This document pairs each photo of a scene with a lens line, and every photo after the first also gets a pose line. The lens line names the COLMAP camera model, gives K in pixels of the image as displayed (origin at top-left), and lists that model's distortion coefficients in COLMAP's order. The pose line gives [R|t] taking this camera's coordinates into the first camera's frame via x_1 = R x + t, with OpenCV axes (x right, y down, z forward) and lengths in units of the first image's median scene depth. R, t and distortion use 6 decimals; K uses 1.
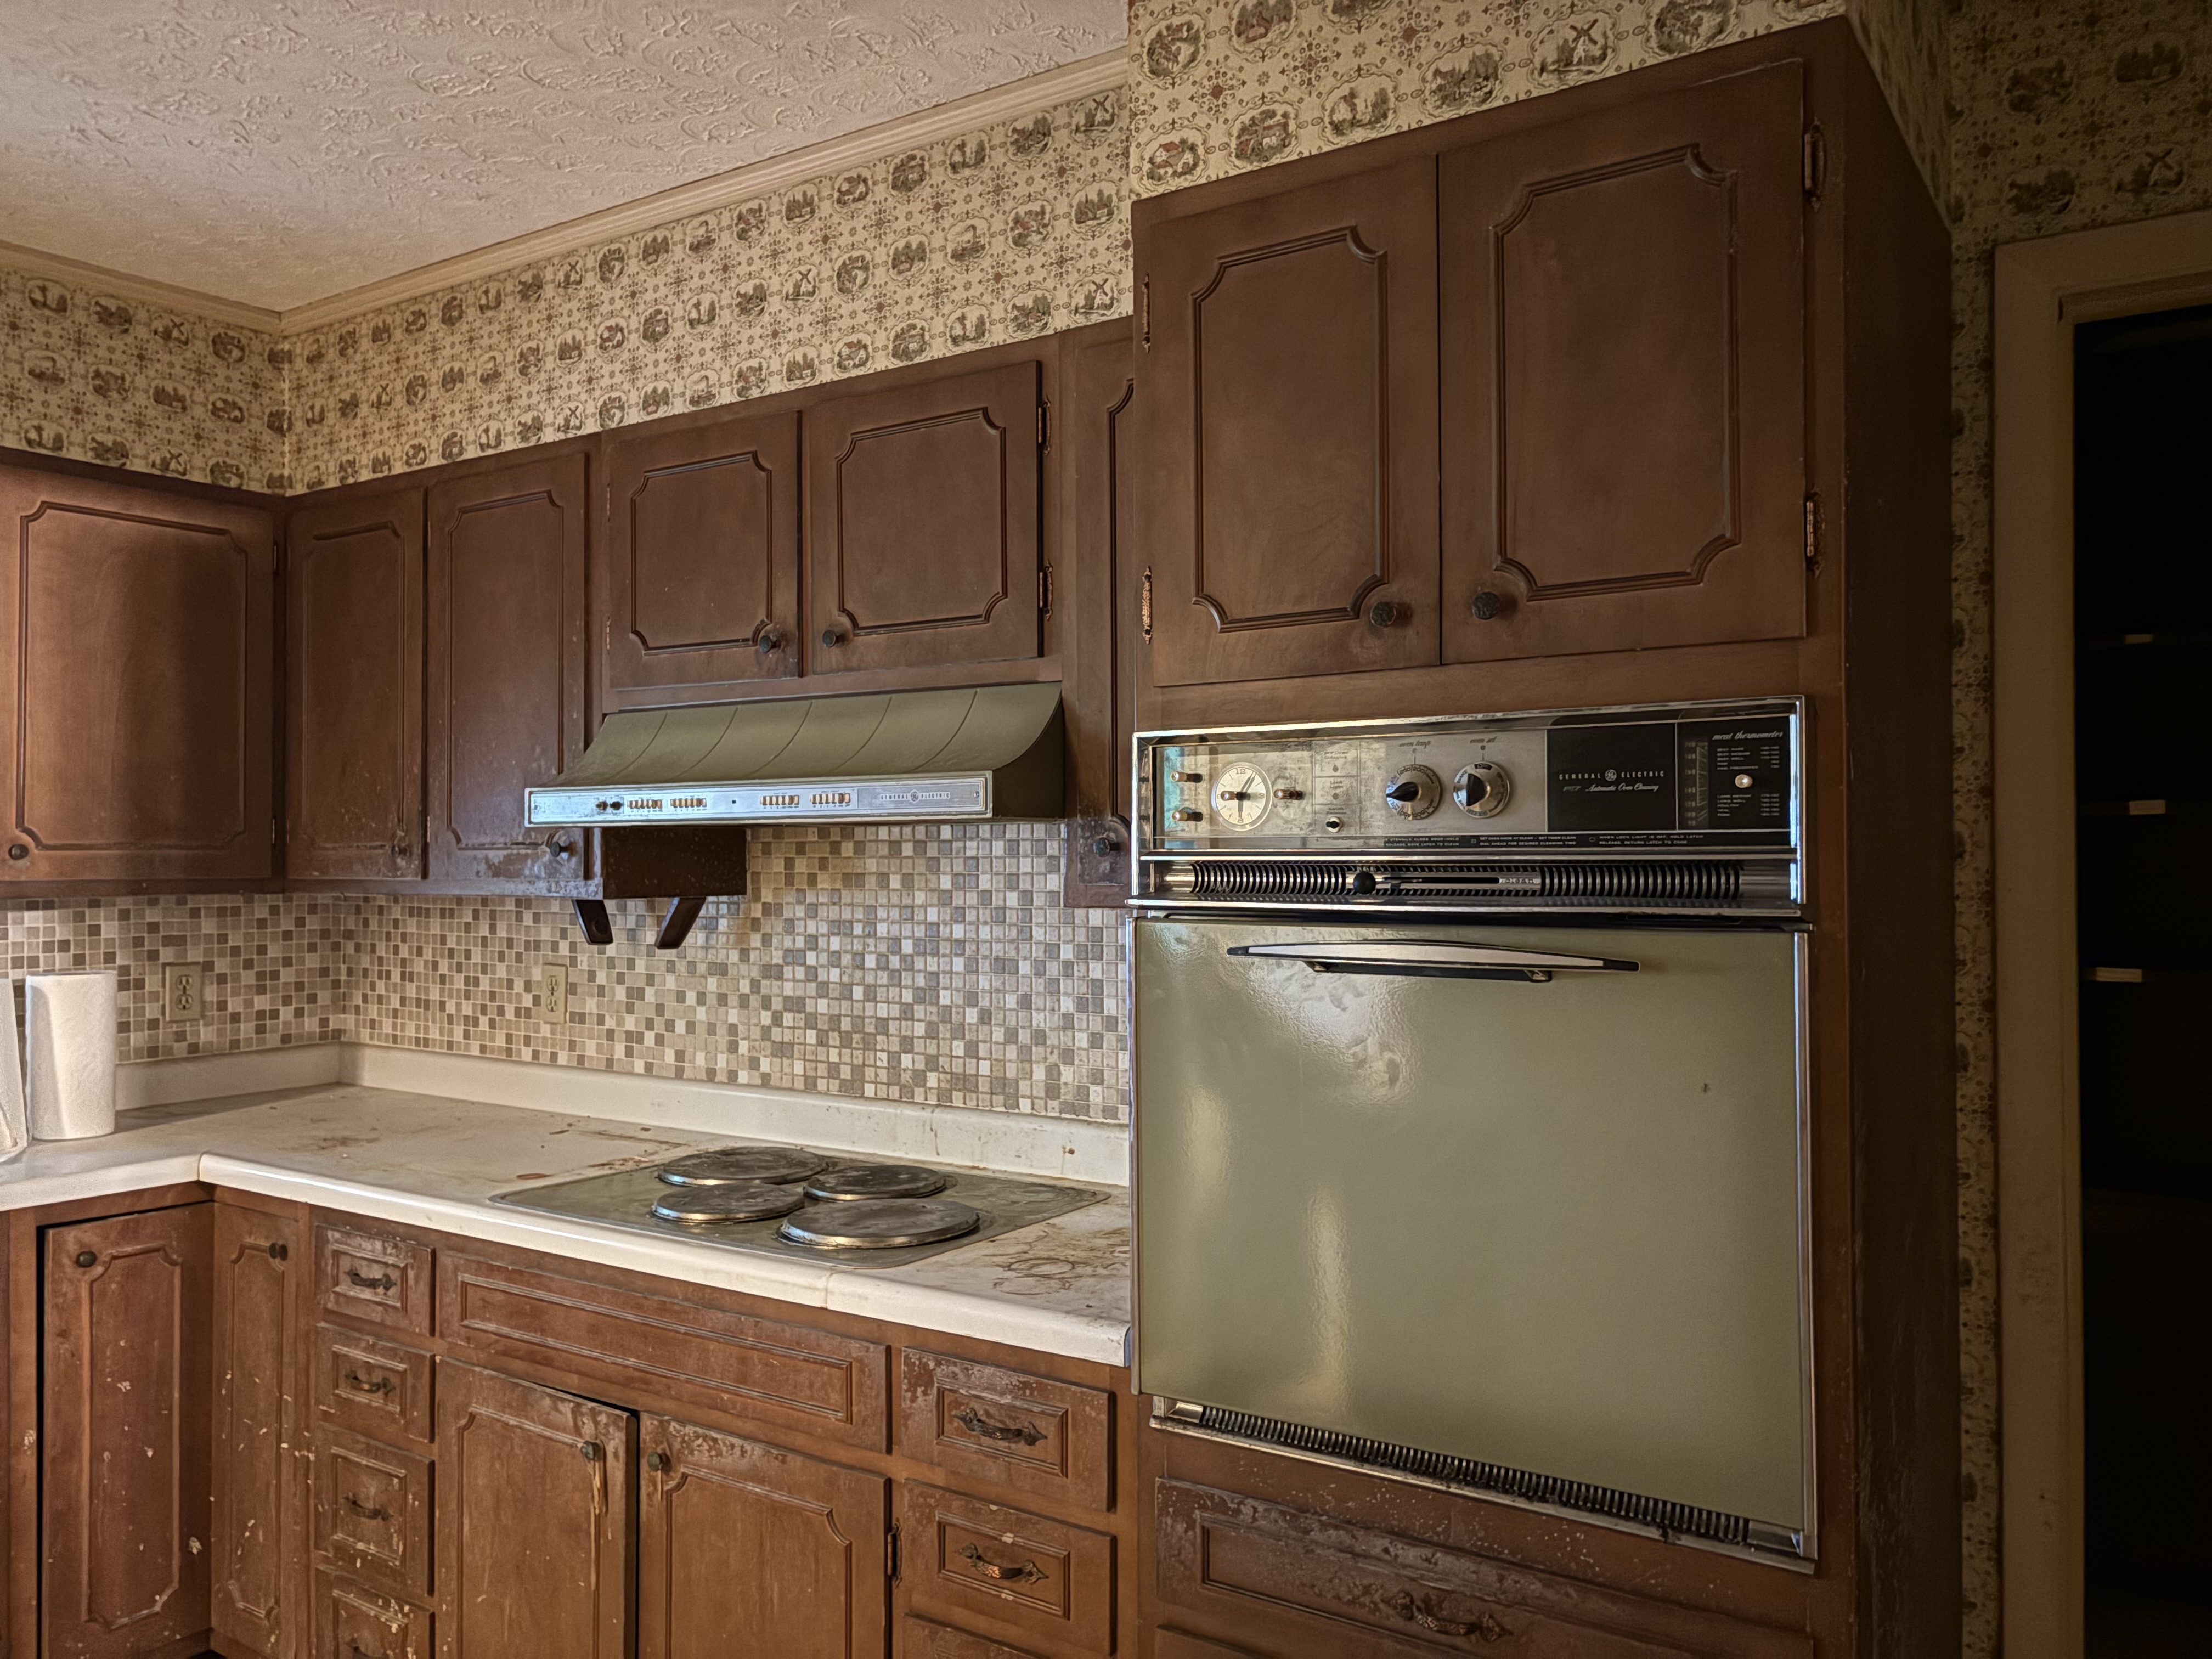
lens RADIAL K [[1670.0, 0, 1103.9], [0, 1670.0, 828.5], [0, 0, 1]] dist [0.010431, 0.001224]
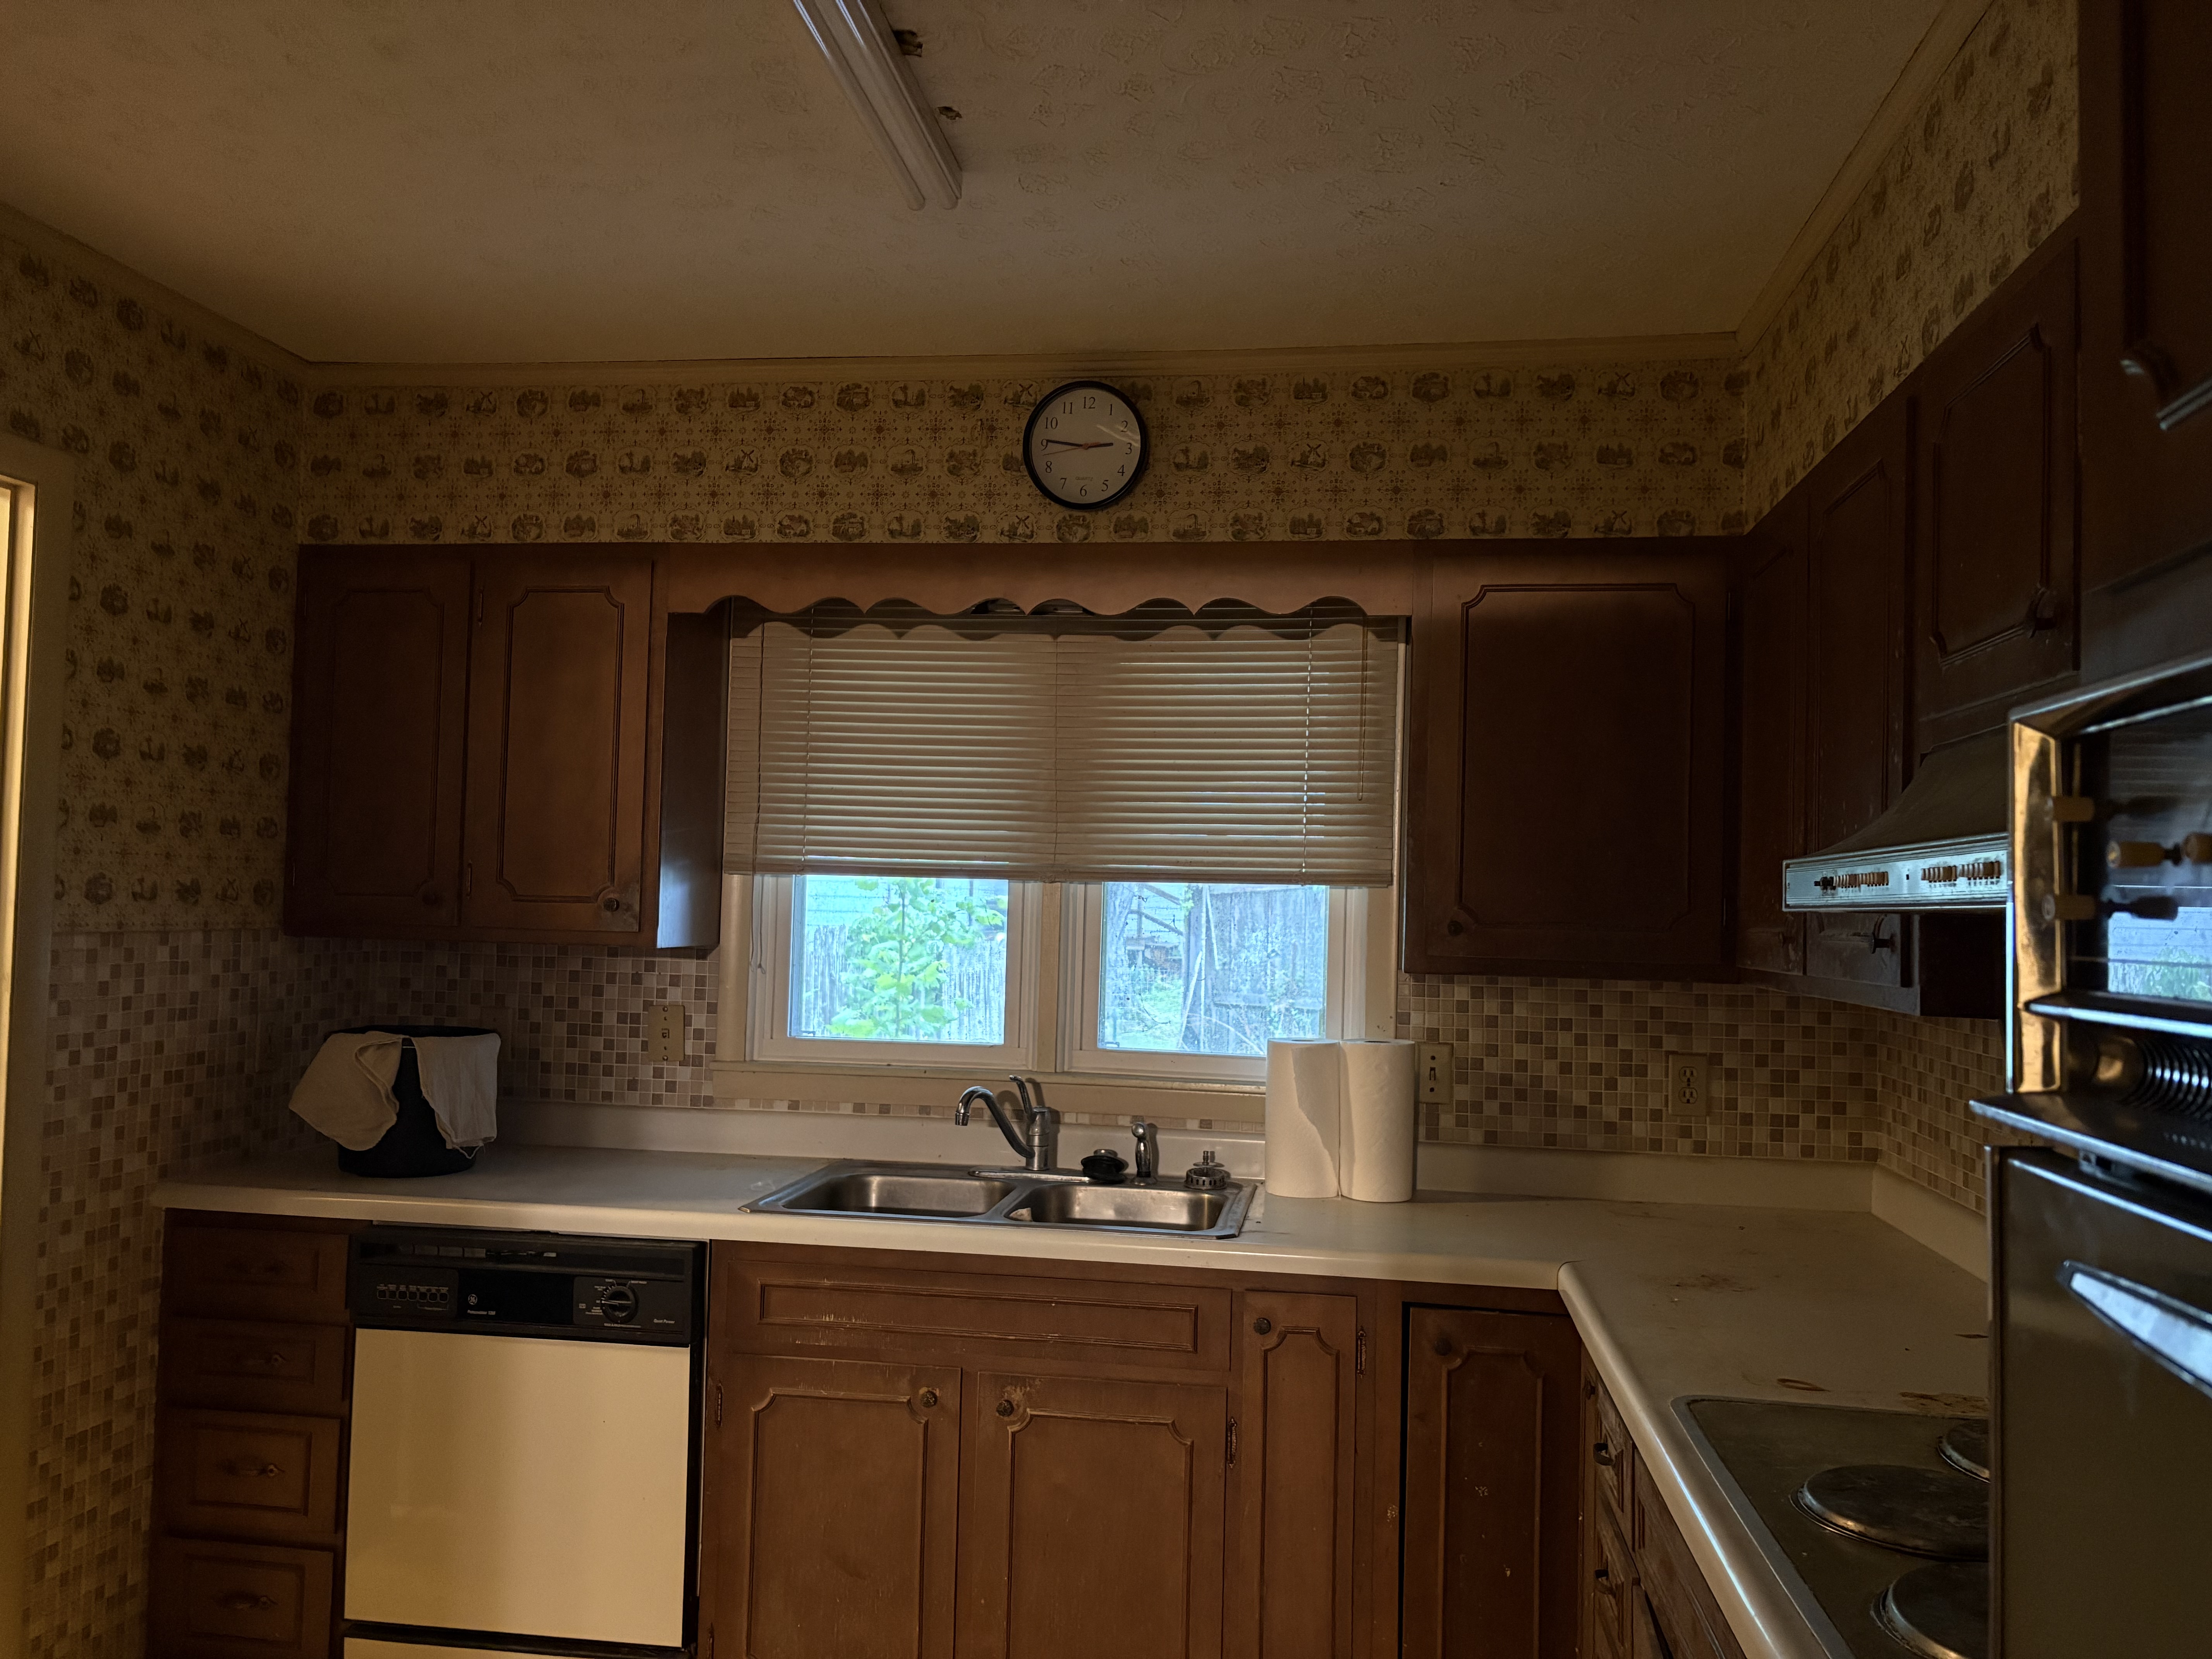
lens RADIAL K [[1670.0, 0, 1104.5], [0, 1670.0, 840.8], [0, 0, 1]] dist [0.010431, 0.001224]
pose [[0.436703, -0.023238, -0.899306, 0.156060], [-0.012761, 0.999406, -0.032022, -0.004027], [0.899515, 0.025460, 0.436147, 0.315340]]
